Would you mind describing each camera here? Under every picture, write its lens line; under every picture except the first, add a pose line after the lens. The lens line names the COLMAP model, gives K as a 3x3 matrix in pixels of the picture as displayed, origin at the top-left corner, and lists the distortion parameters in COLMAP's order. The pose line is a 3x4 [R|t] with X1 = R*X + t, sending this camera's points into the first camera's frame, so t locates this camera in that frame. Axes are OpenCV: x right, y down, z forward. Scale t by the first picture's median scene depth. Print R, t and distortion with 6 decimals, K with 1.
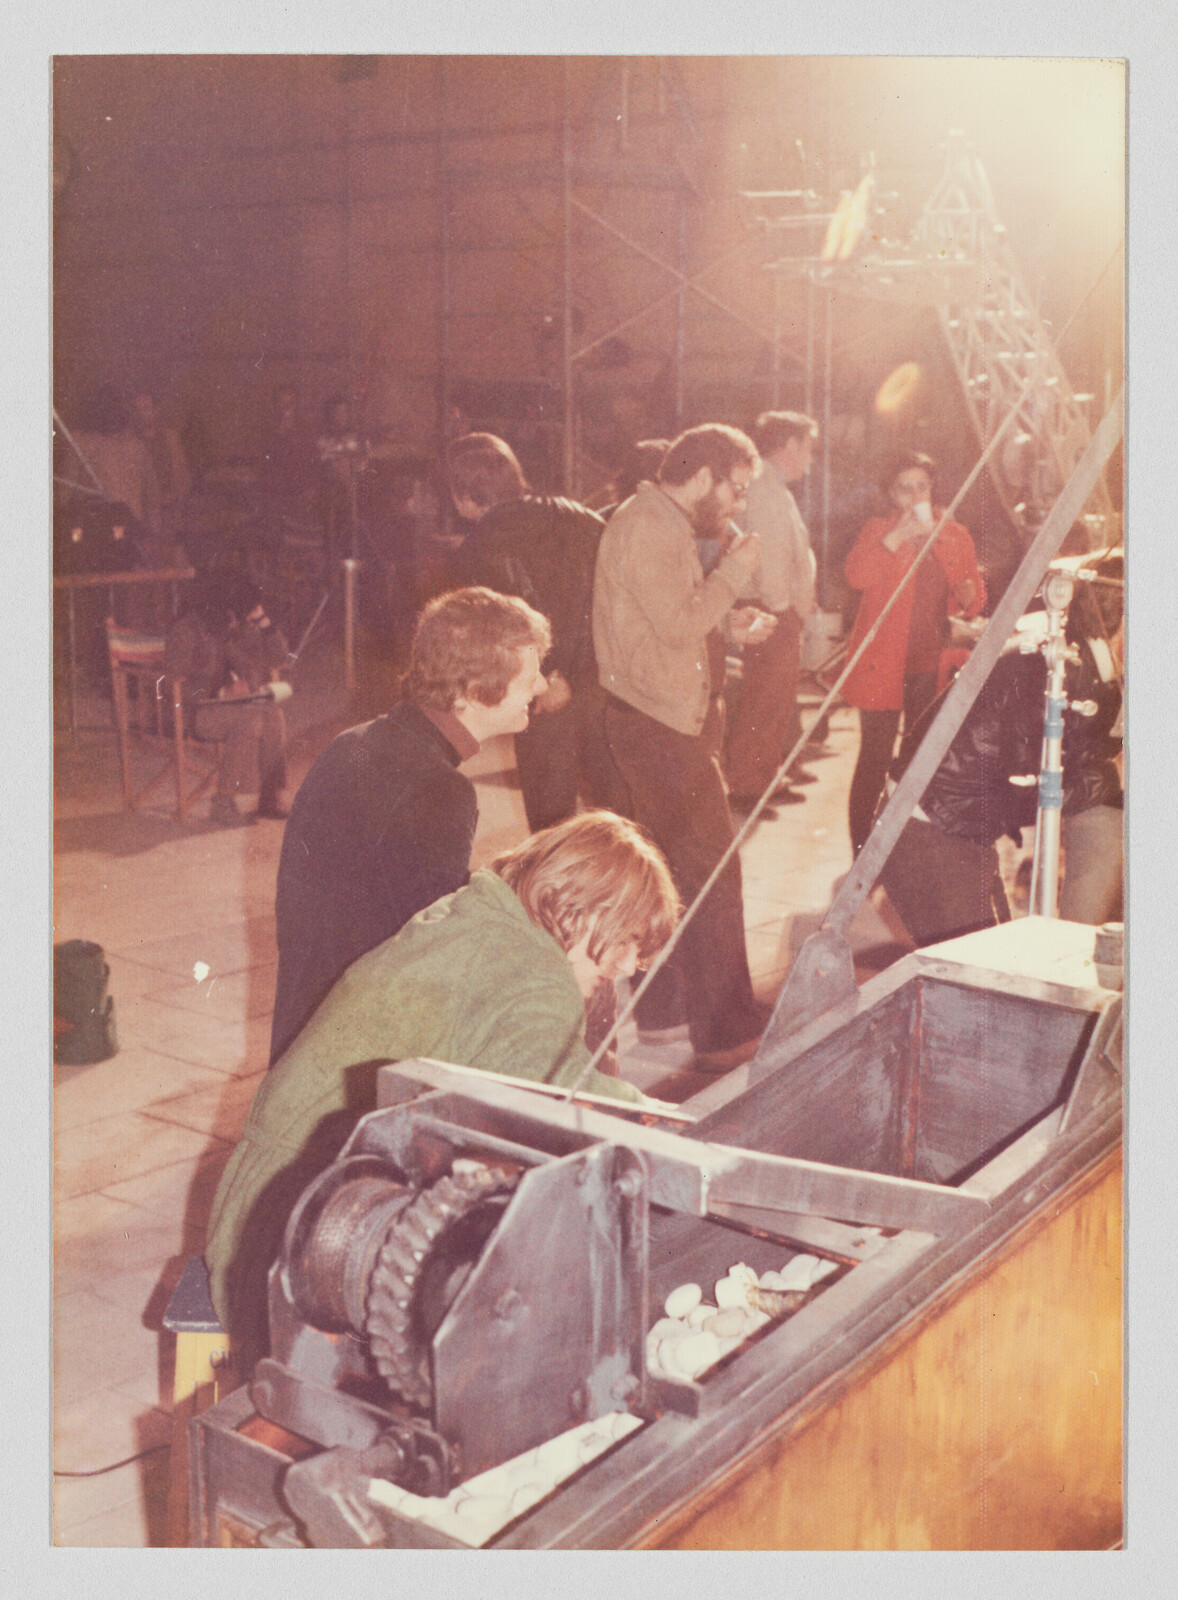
lens RADIAL K [[3360.4, 0, 589.0], [0, 3360.4, 800.0], [0, 0, 1]] dist [-0.150292, -0.321094]
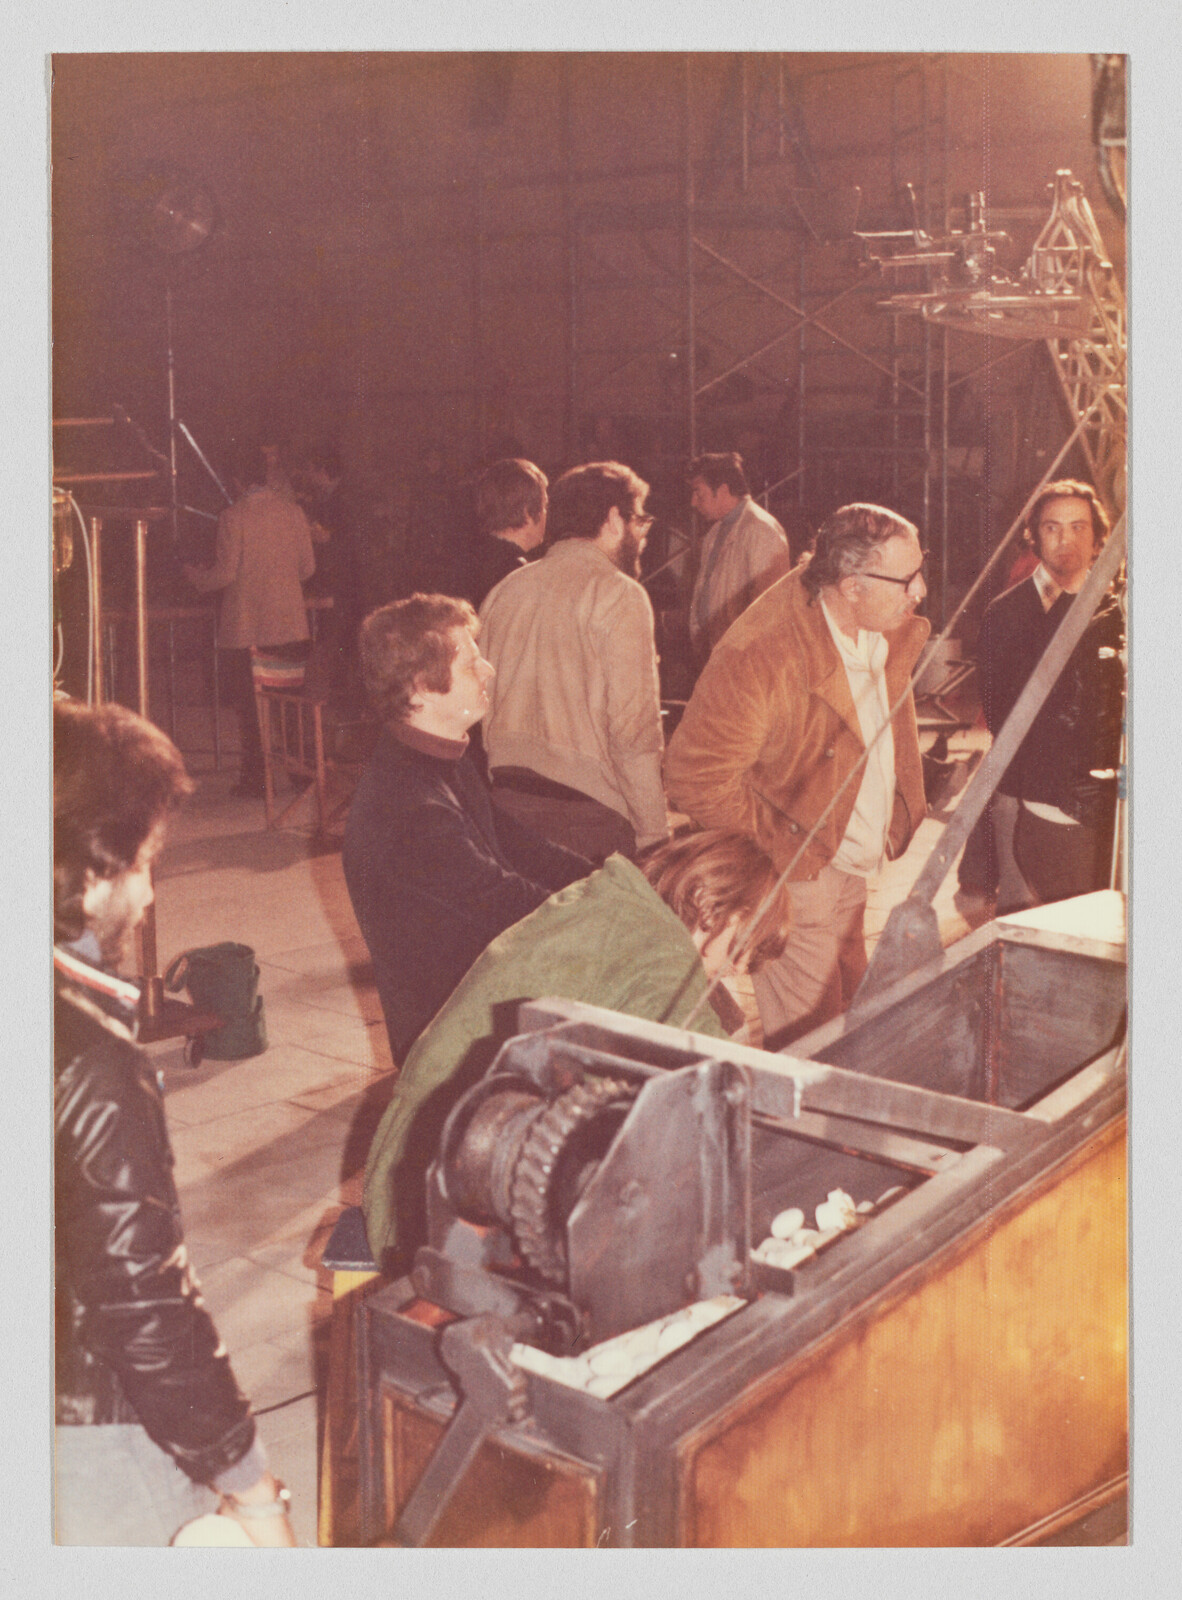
lens RADIAL K [[3360.4, 0, 591.0], [0, 3360.4, 800.0], [0, 0, 1]] dist [-0.150292, -0.321094]
pose [[0.999277, -0.003371, -0.037874, 0.006442], [0.002979, 0.999941, -0.010402, 0.022663], [0.037907, 0.010282, 0.999228, -0.165759]]
